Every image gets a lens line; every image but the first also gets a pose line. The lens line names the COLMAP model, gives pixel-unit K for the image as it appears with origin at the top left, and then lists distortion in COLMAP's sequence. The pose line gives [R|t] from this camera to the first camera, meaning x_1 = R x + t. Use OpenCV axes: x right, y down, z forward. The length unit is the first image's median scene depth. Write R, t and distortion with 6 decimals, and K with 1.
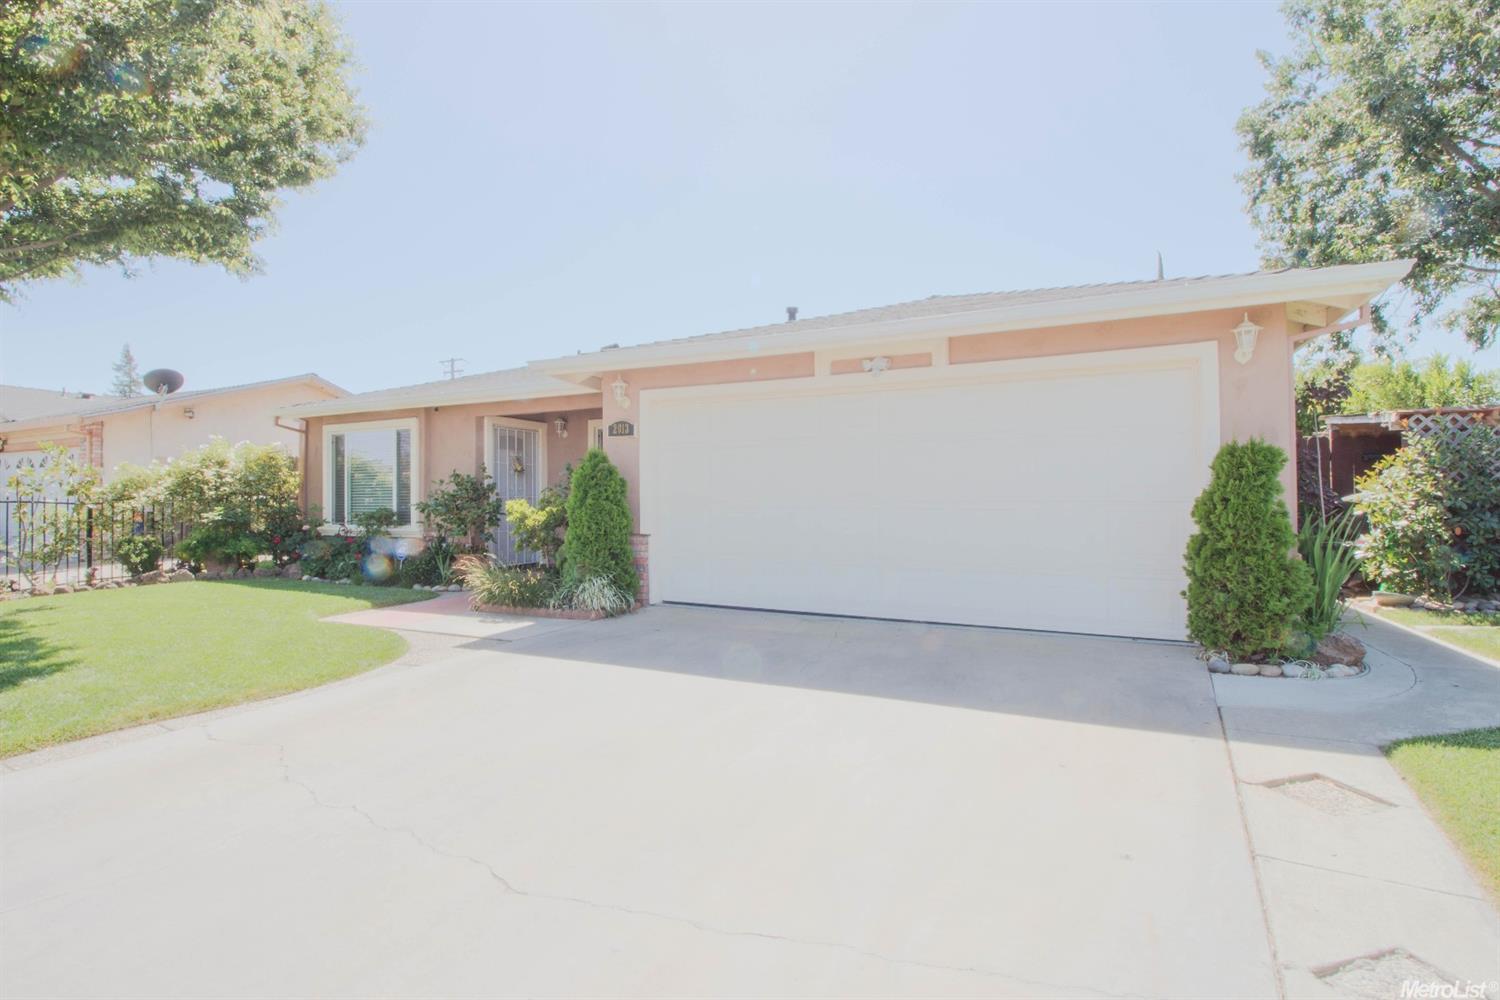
lens RADIAL K [[689.6, 0, 753.7], [0, 689.6, 489.0], [0, 0, 1]] dist [-0.005179, -0.009750]
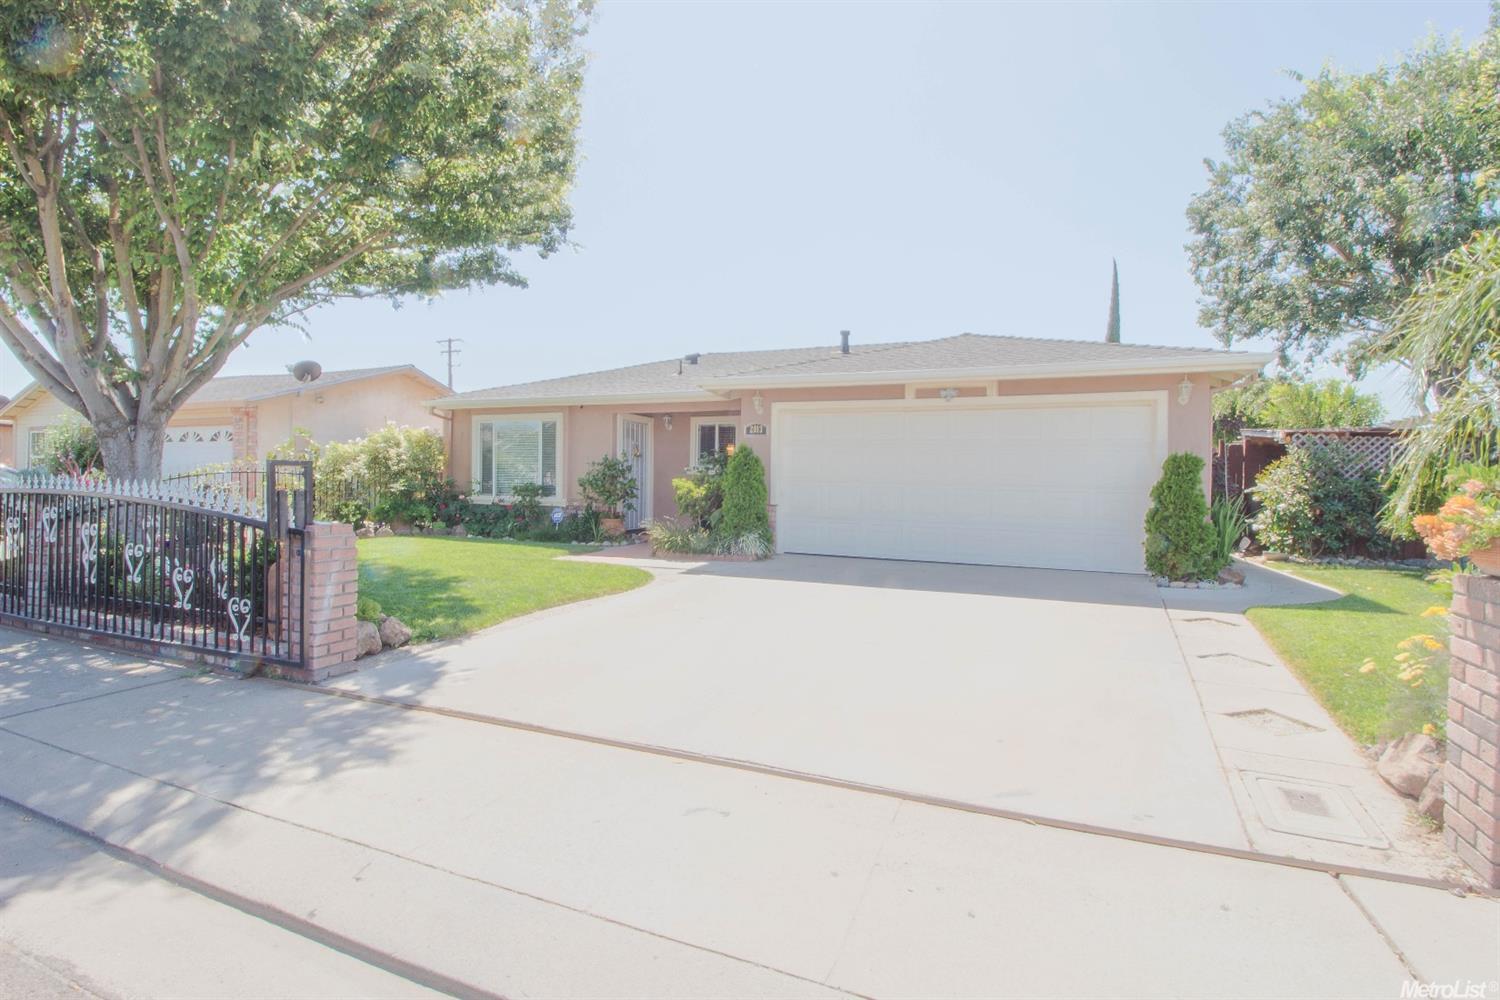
lens RADIAL K [[689.6, 0, 754.4], [0, 689.6, 489.3], [0, 0, 1]] dist [-0.005179, -0.009750]
pose [[0.997923, 0.019259, 0.061470, -0.294429], [-0.020803, 0.999481, 0.024579, 0.000272], [-0.060964, -0.025807, 0.997806, -0.421809]]
